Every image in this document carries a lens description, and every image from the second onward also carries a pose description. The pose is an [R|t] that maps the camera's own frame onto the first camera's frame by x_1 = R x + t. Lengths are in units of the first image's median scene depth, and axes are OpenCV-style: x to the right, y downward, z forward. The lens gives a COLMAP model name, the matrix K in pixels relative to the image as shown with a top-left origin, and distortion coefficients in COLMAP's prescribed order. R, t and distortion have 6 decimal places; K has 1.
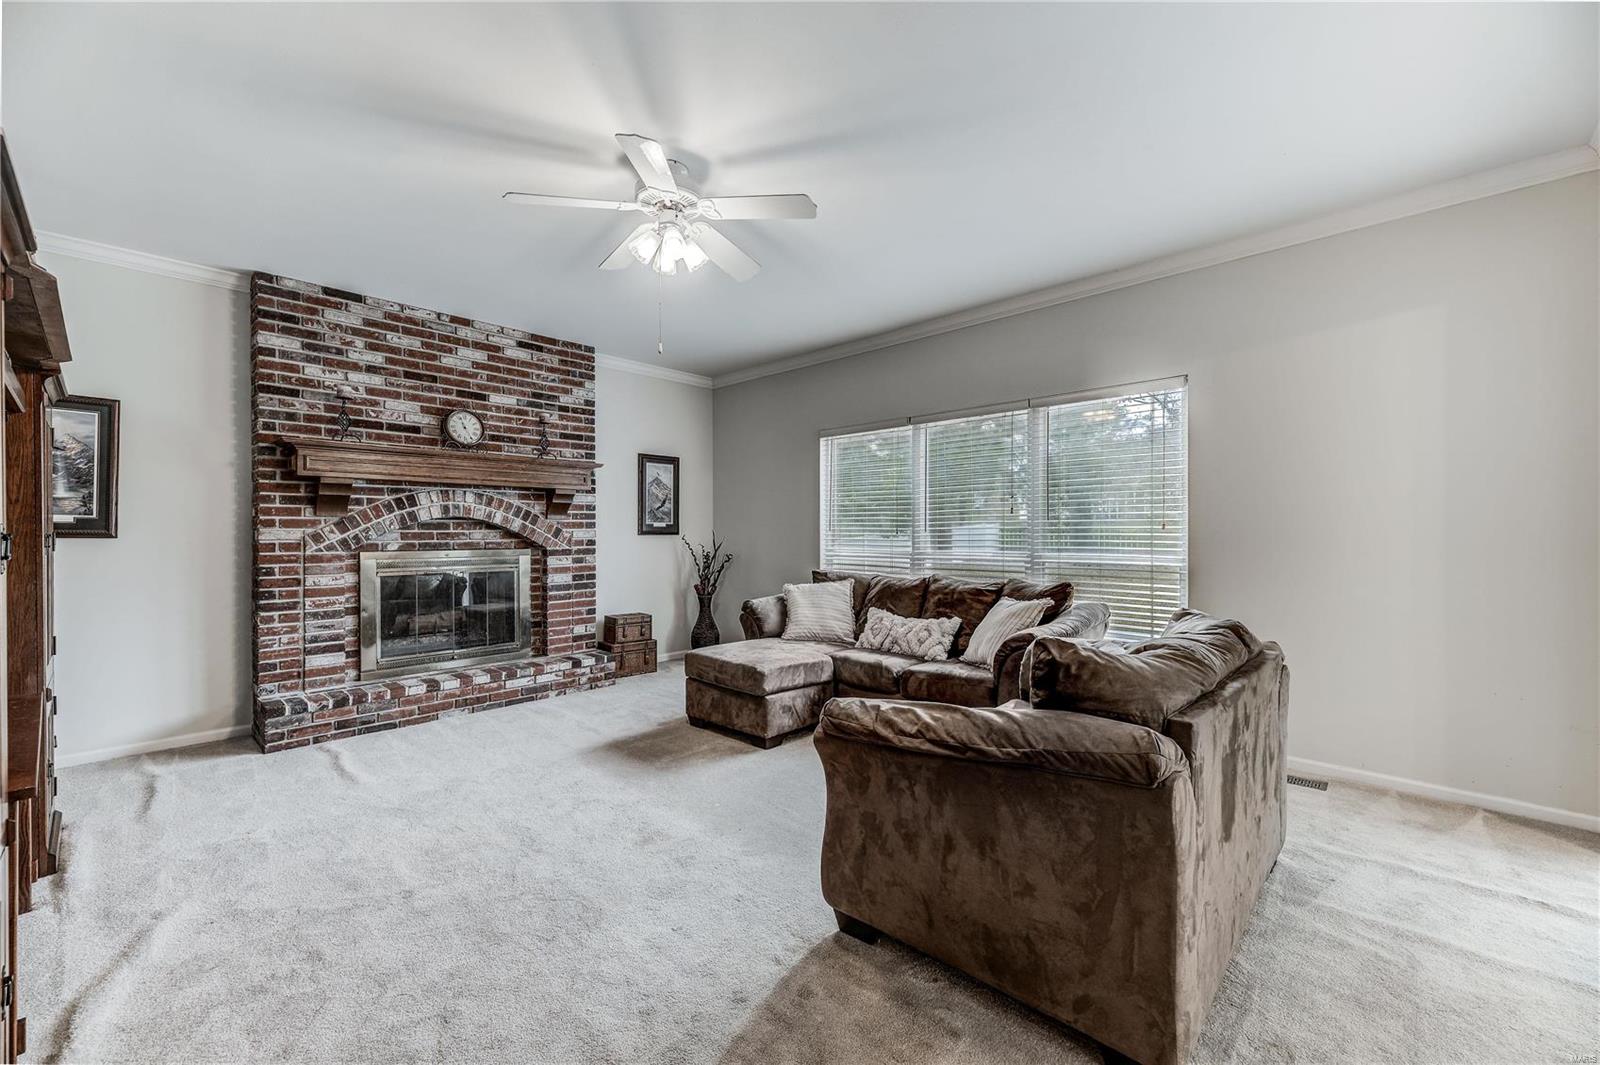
lens RADIAL K [[640.9, 0, 808.8], [0, 640.9, 536.0], [0, 0, 1]] dist [0.000100, -0.000112]
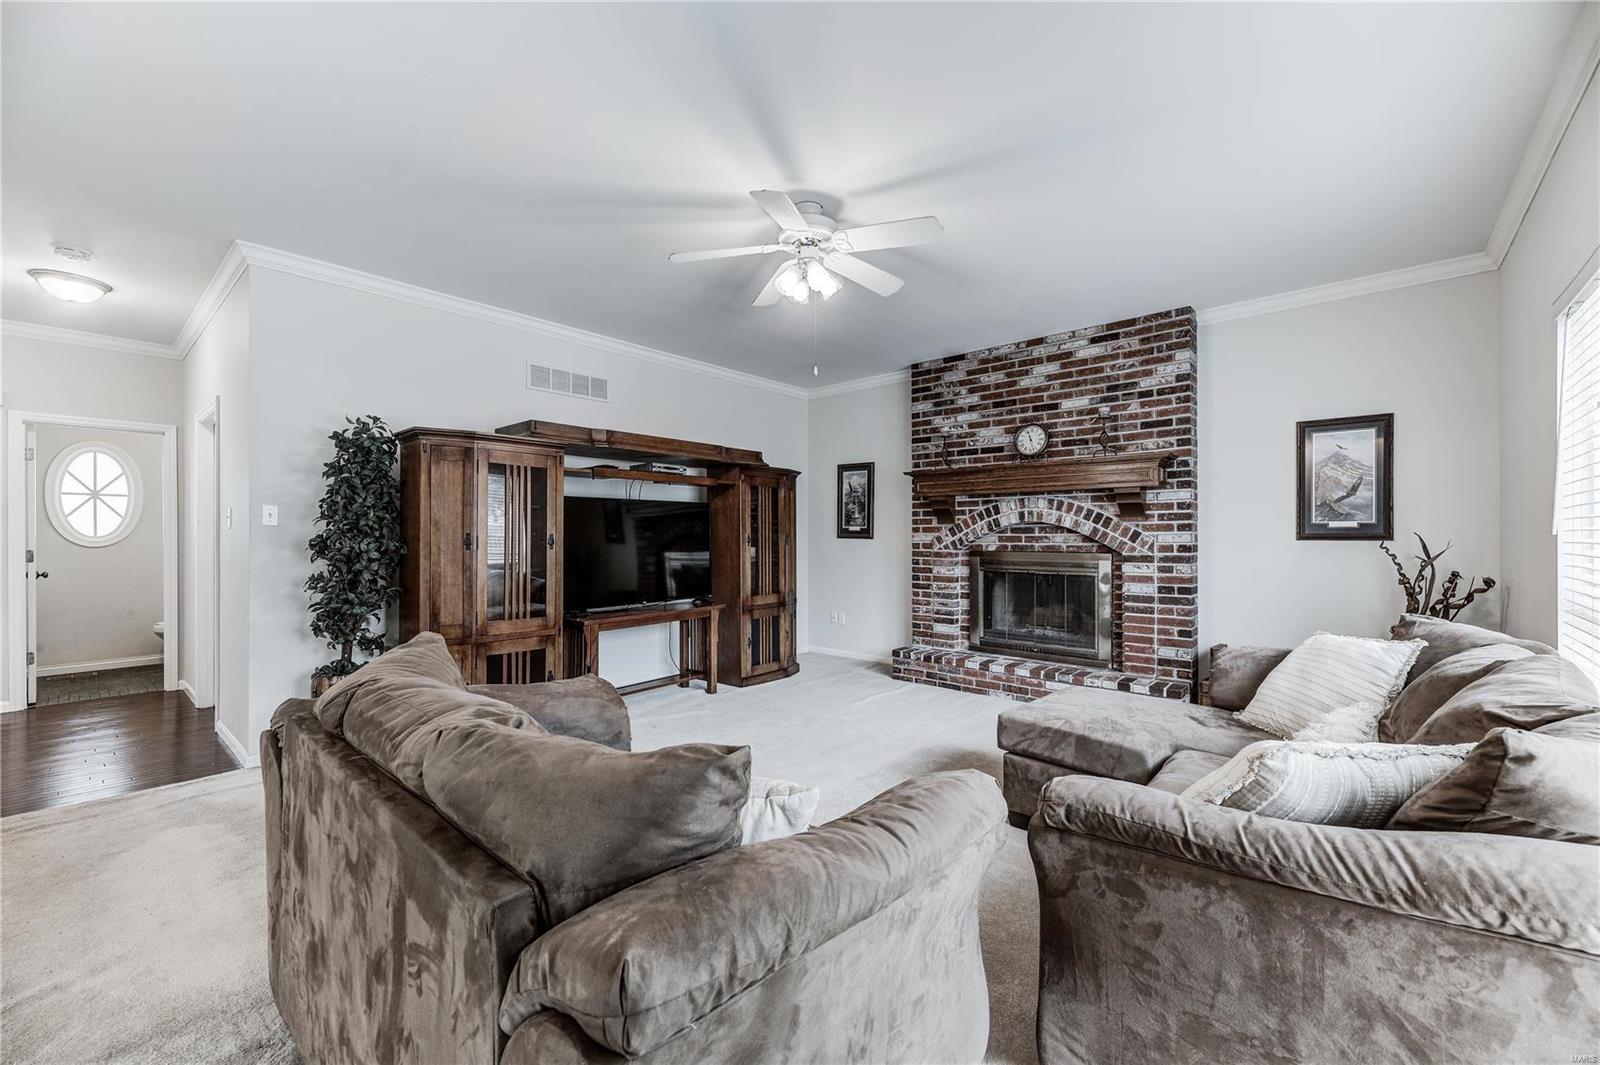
lens RADIAL K [[640.9, 0, 808.8], [0, 640.9, 536.0], [0, 0, 1]] dist [0.000100, -0.000112]
pose [[0.019662, 0.001159, -0.999806, 0.539306], [-0.006322, 0.999979, 0.001035, -0.004242], [0.999787, 0.006300, 0.019669, 0.594241]]
